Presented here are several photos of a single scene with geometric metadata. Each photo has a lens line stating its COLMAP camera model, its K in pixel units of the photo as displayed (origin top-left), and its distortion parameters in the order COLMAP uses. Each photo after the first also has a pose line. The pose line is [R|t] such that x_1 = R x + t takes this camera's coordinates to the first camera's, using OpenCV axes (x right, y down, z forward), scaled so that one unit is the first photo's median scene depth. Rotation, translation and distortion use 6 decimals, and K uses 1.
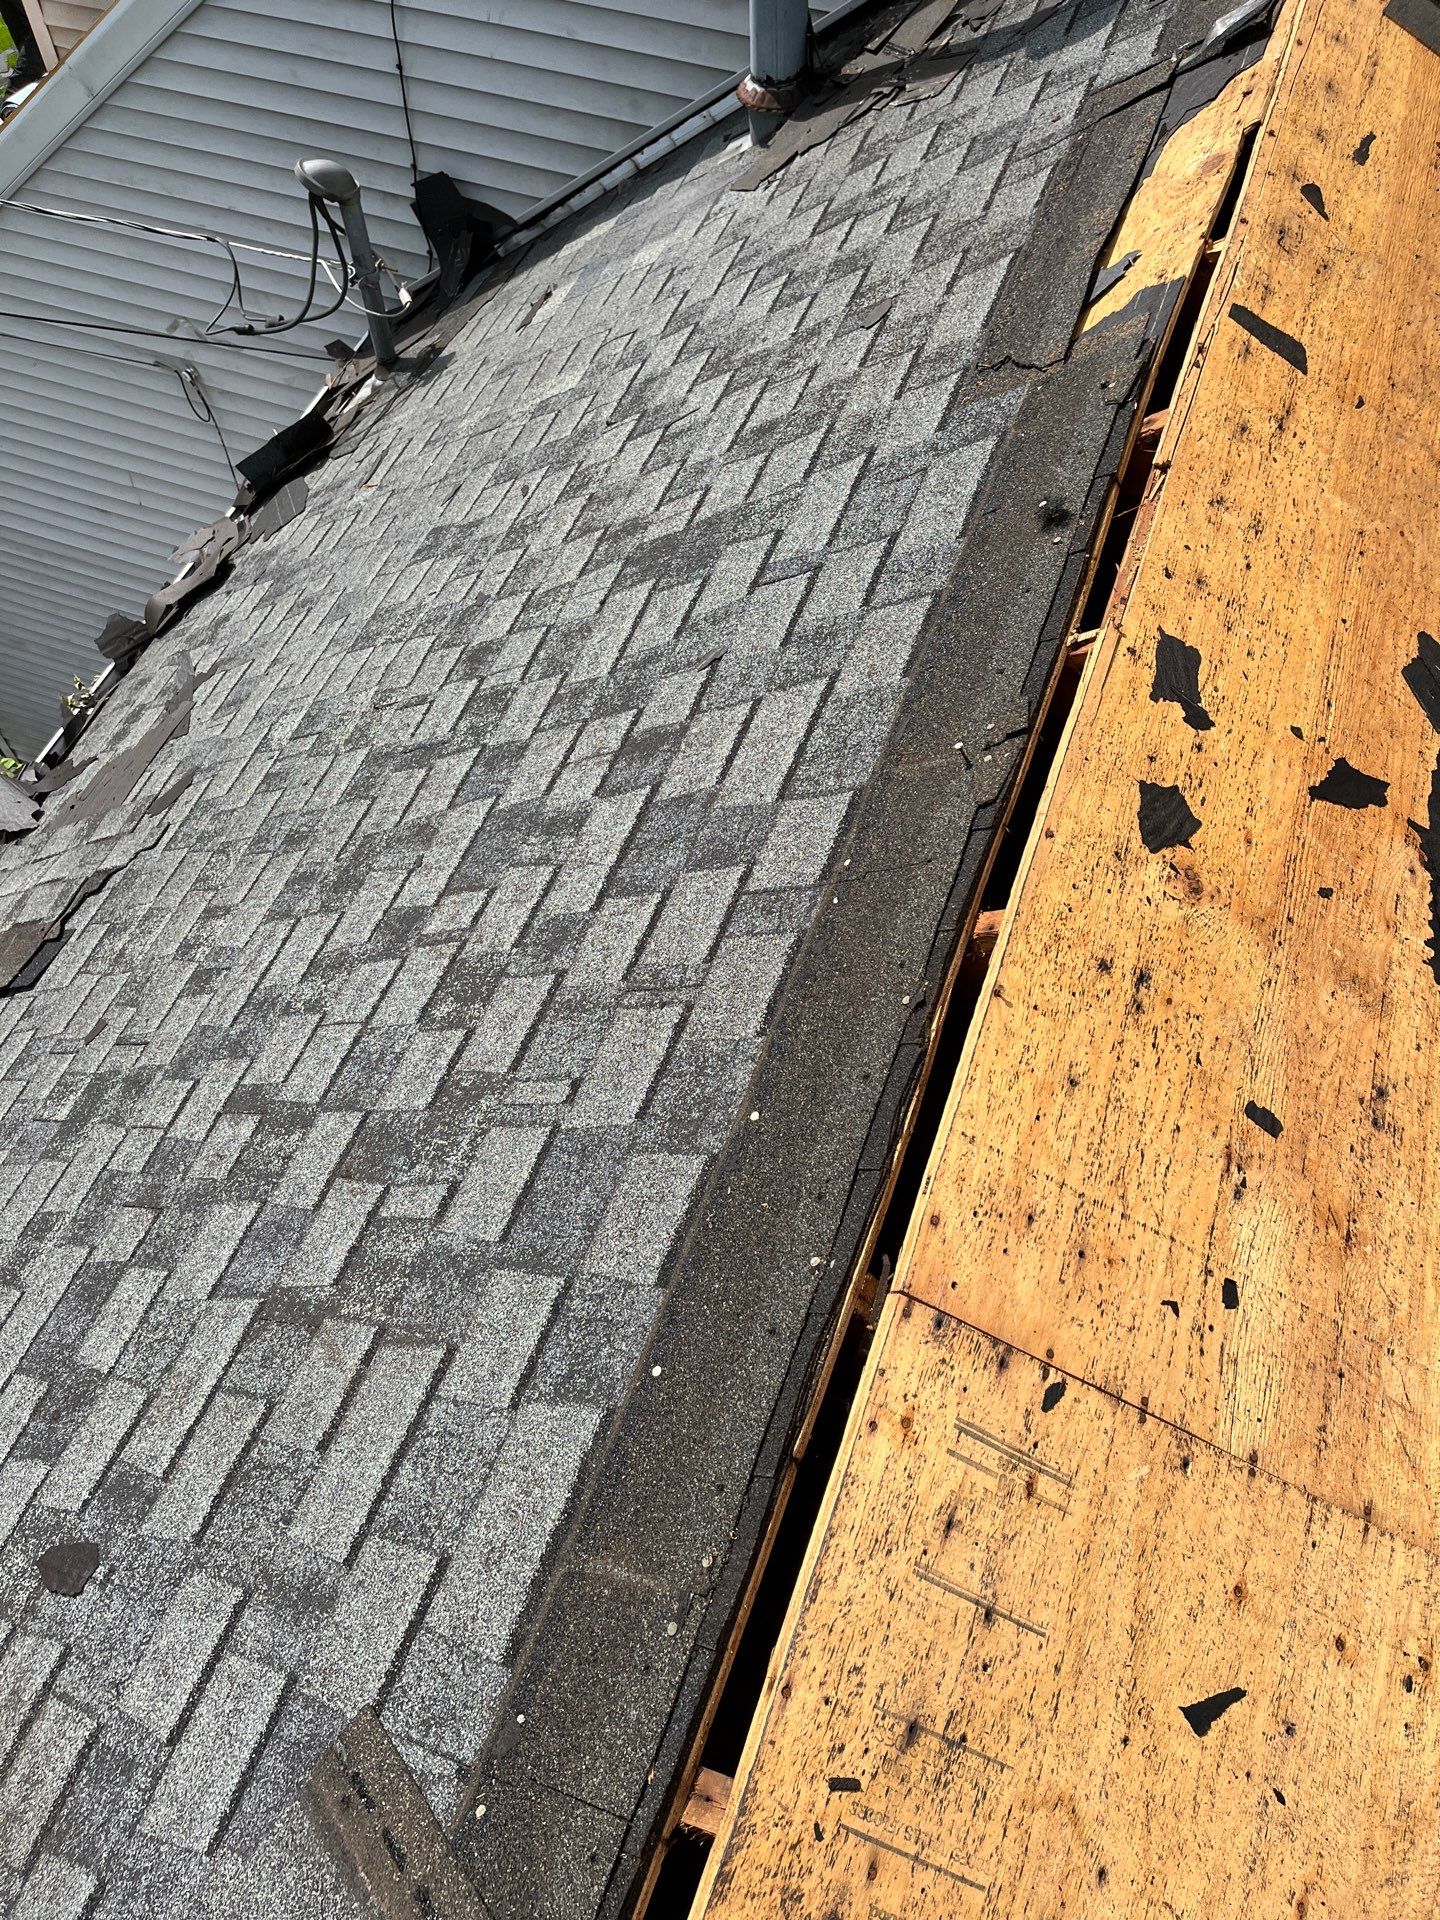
lens RADIAL K [[1389.2, 0, 720.0], [0, 1389.2, 960.0], [0, 0, 1]] dist [0.013869, -0.047669]
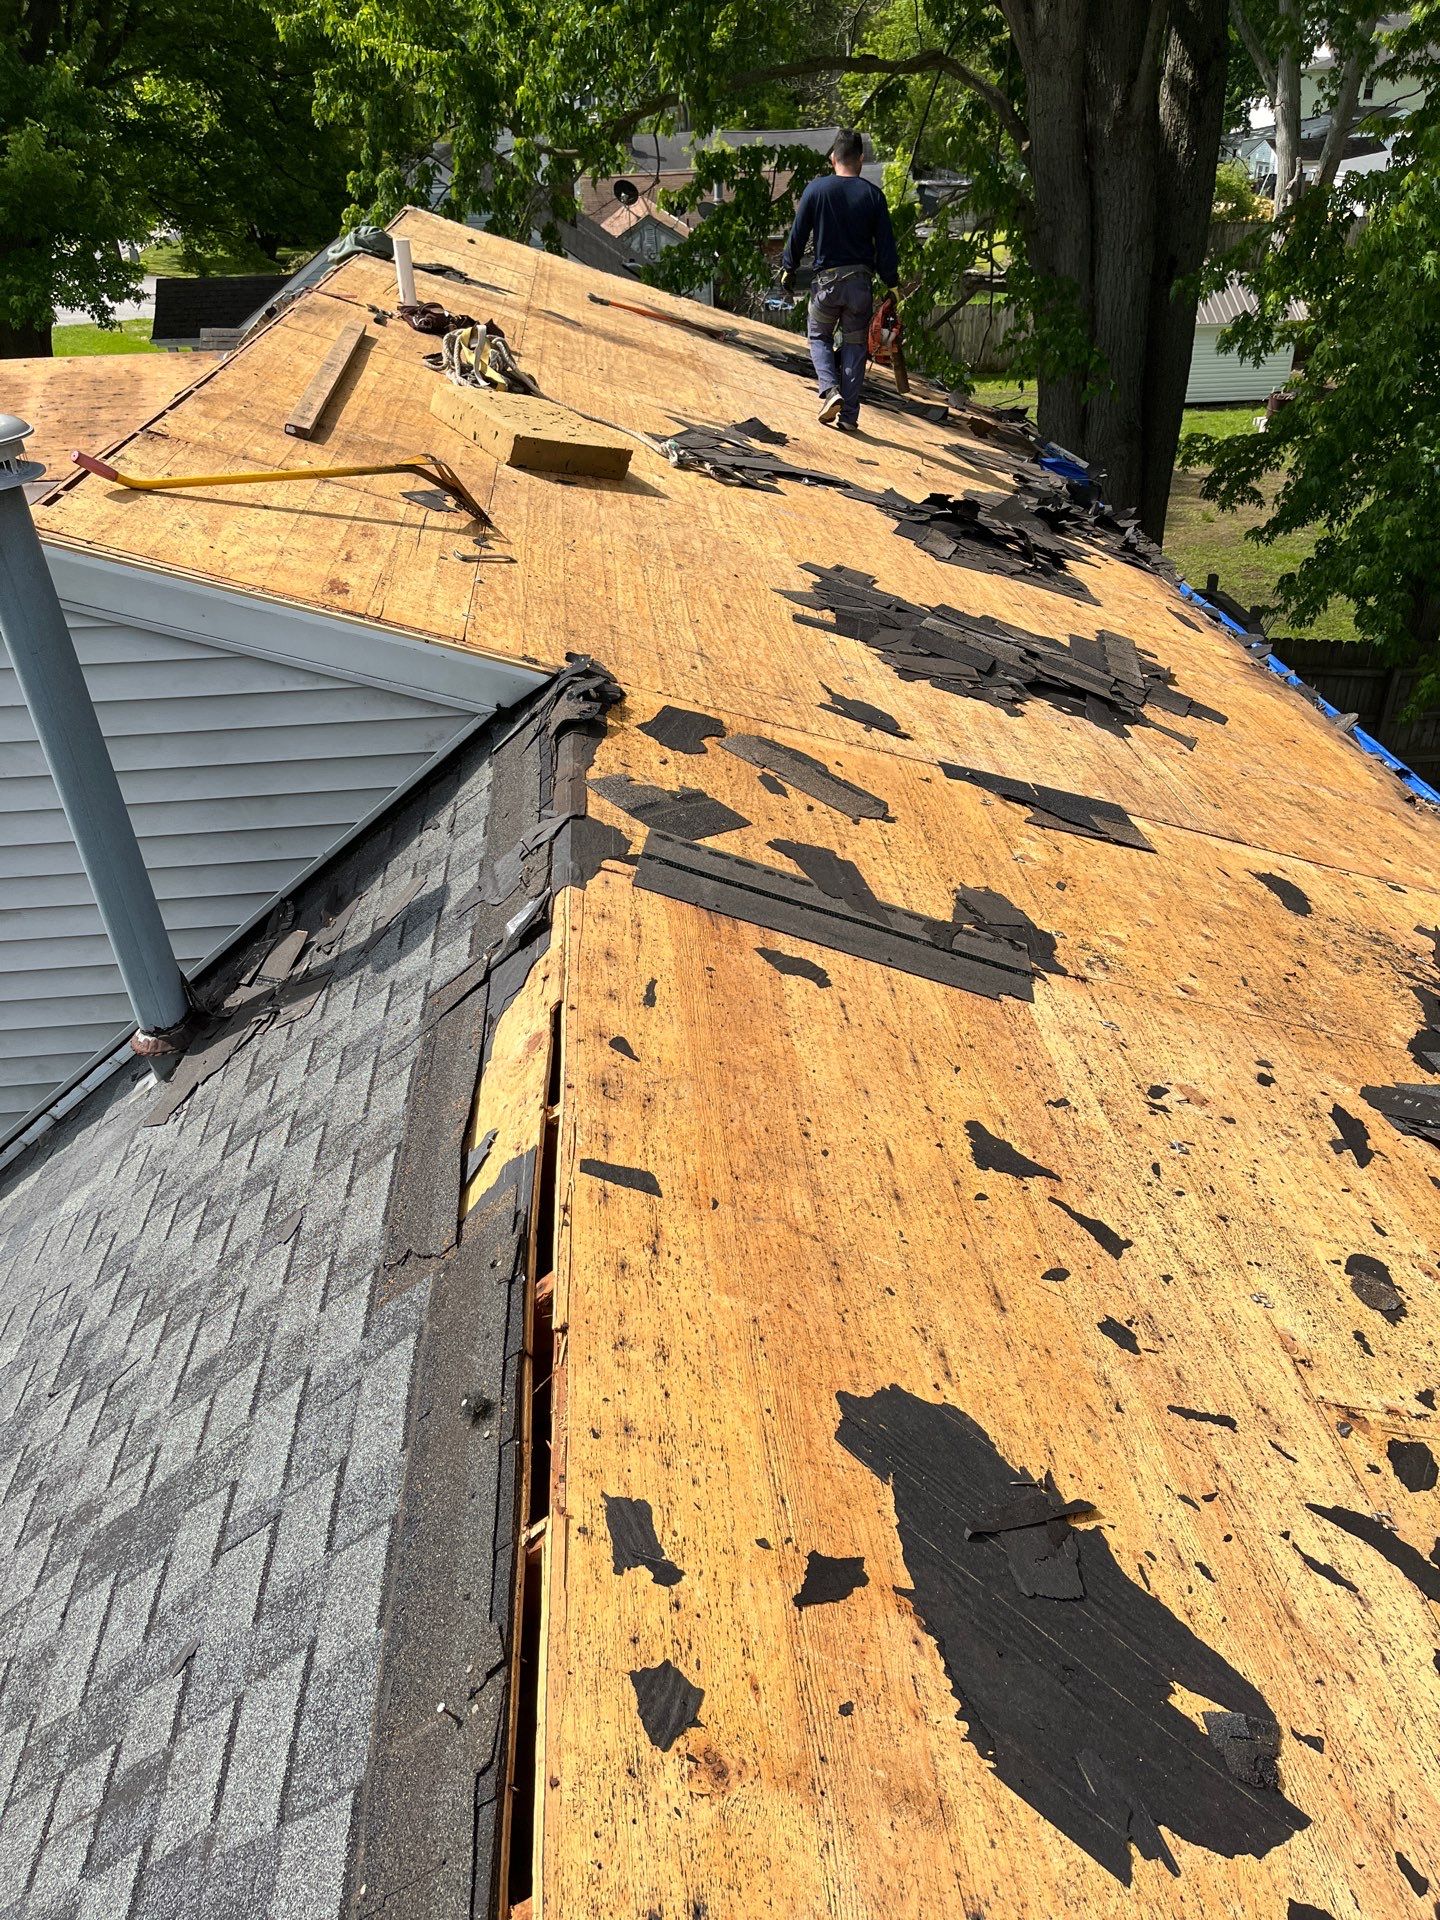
lens RADIAL K [[1389.2, 0, 720.0], [0, 1389.2, 960.0], [0, 0, 1]] dist [0.013869, -0.047669]
pose [[0.905189, -0.244686, 0.347509, 0.105253], [0.381915, 0.827046, -0.412475, -0.085016], [-0.186479, 0.506086, 0.842082, -0.058975]]
